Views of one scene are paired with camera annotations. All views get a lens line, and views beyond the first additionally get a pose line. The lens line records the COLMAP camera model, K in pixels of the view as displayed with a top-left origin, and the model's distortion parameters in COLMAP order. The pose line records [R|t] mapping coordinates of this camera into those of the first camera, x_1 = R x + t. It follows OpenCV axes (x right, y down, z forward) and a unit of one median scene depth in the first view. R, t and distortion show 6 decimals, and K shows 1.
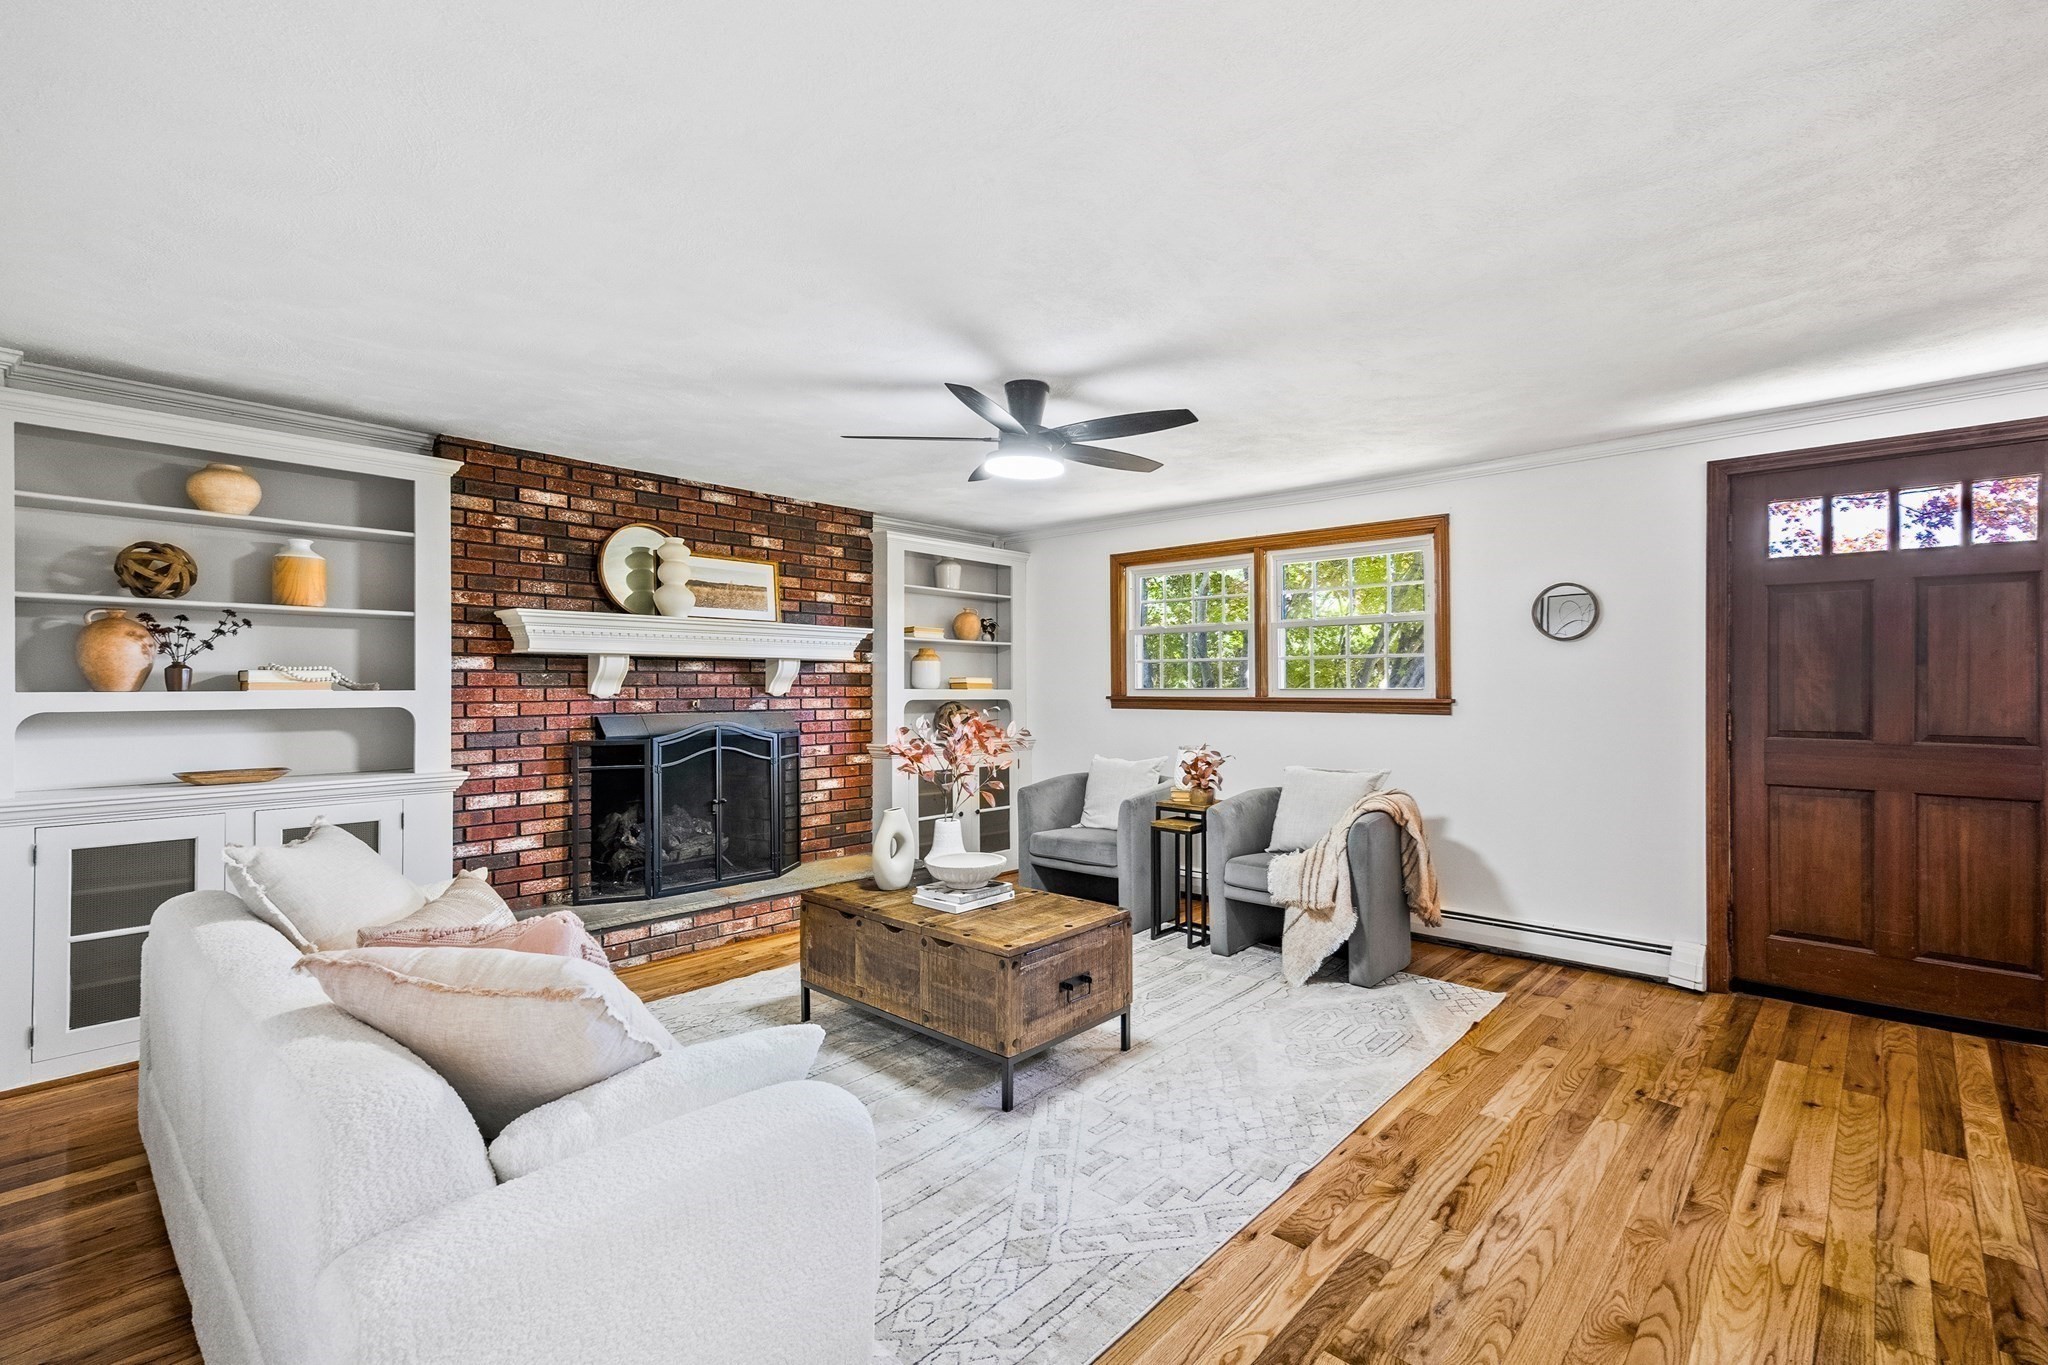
lens RADIAL K [[919.4, 0, 1022.9], [0, 919.4, 683.5], [0, 0, 1]] dist [0.016762, 0.001900]
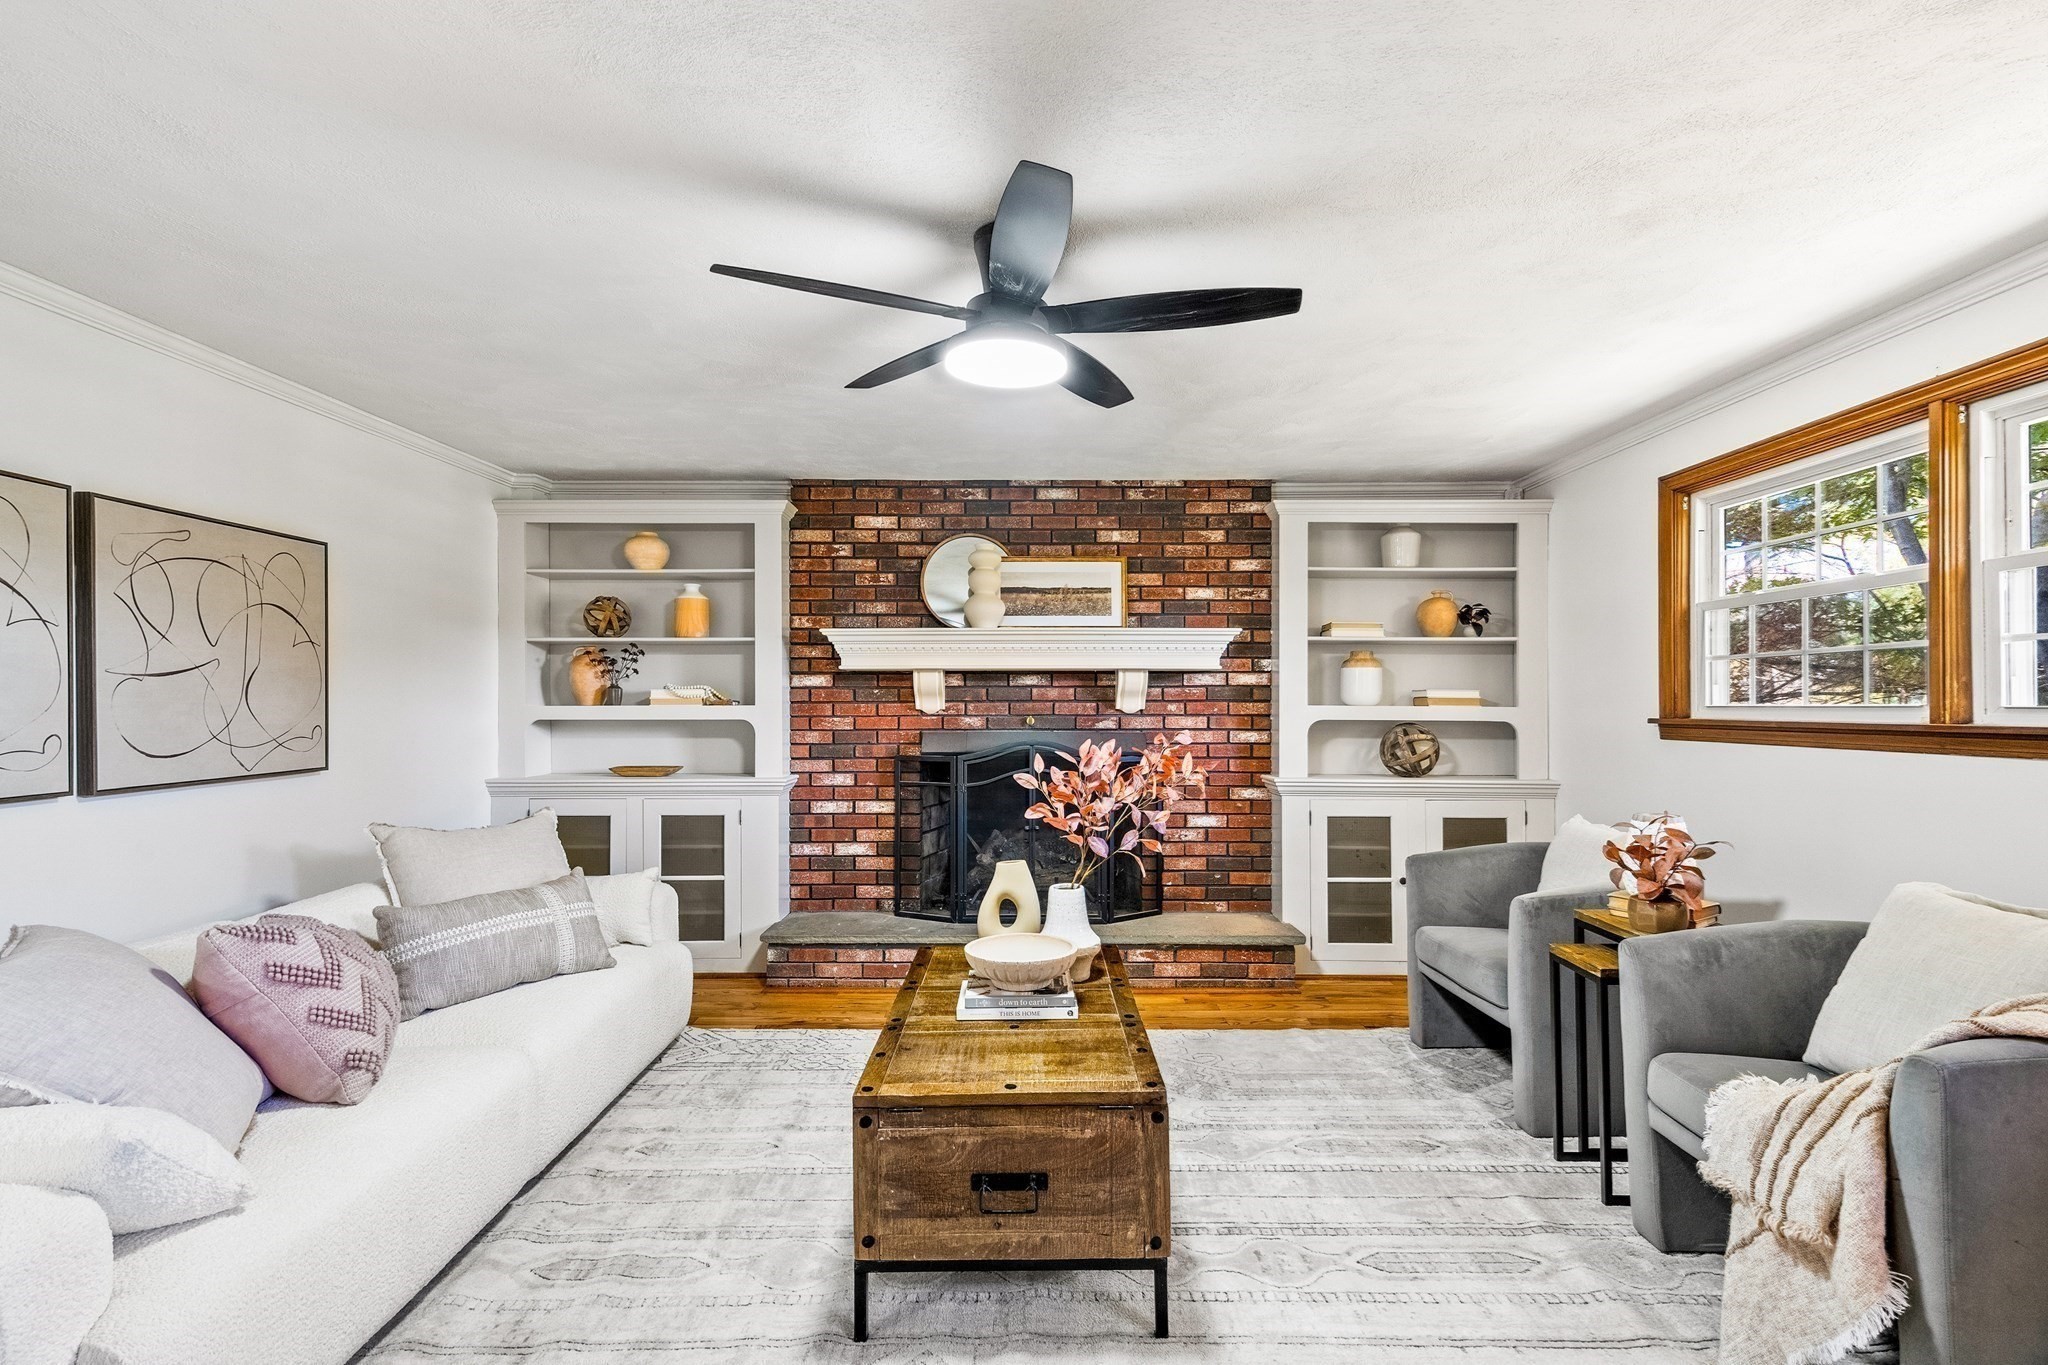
lens RADIAL K [[919.4, 0, 1016.4], [0, 919.4, 701.8], [0, 0, 1]] dist [0.016762, 0.001900]
pose [[0.671852, -0.000950, -0.740685, 0.315219], [0.002047, 0.999998, 0.000574, 0.002469], [0.740682, -0.001902, 0.671853, 0.361639]]
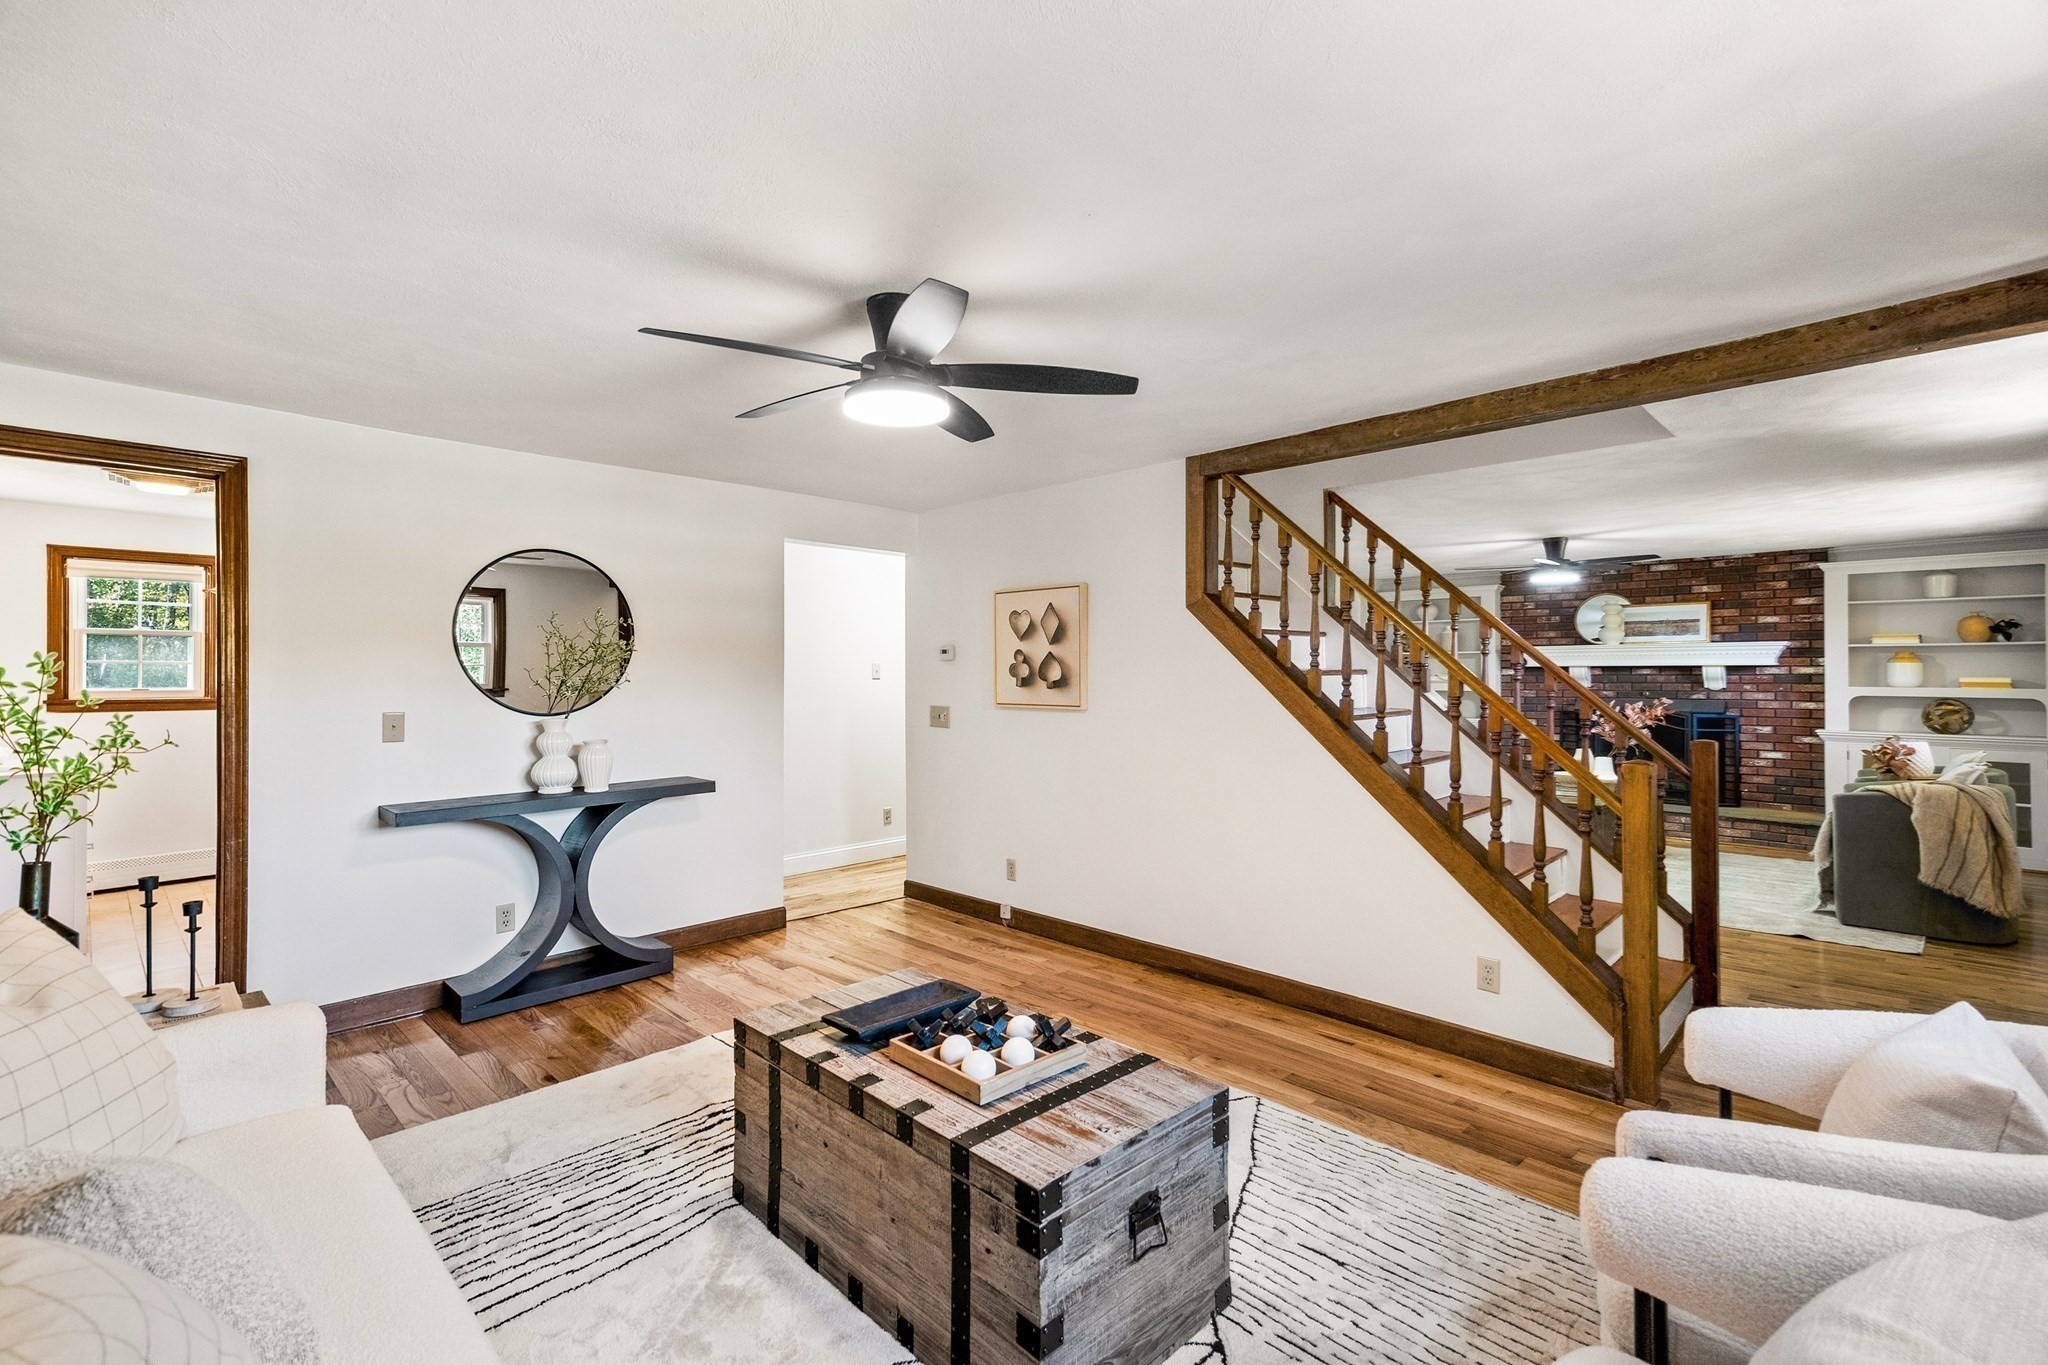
lens RADIAL K [[919.4, 0, 1013.5], [0, 919.4, 670.3], [0, 0, 1]] dist [0.016762, 0.001900]
pose [[-0.034087, -0.000067, -0.999419, 1.350466], [0.007441, 0.999972, -0.000321, -0.028026], [0.999391, -0.007447, -0.034085, -0.093884]]
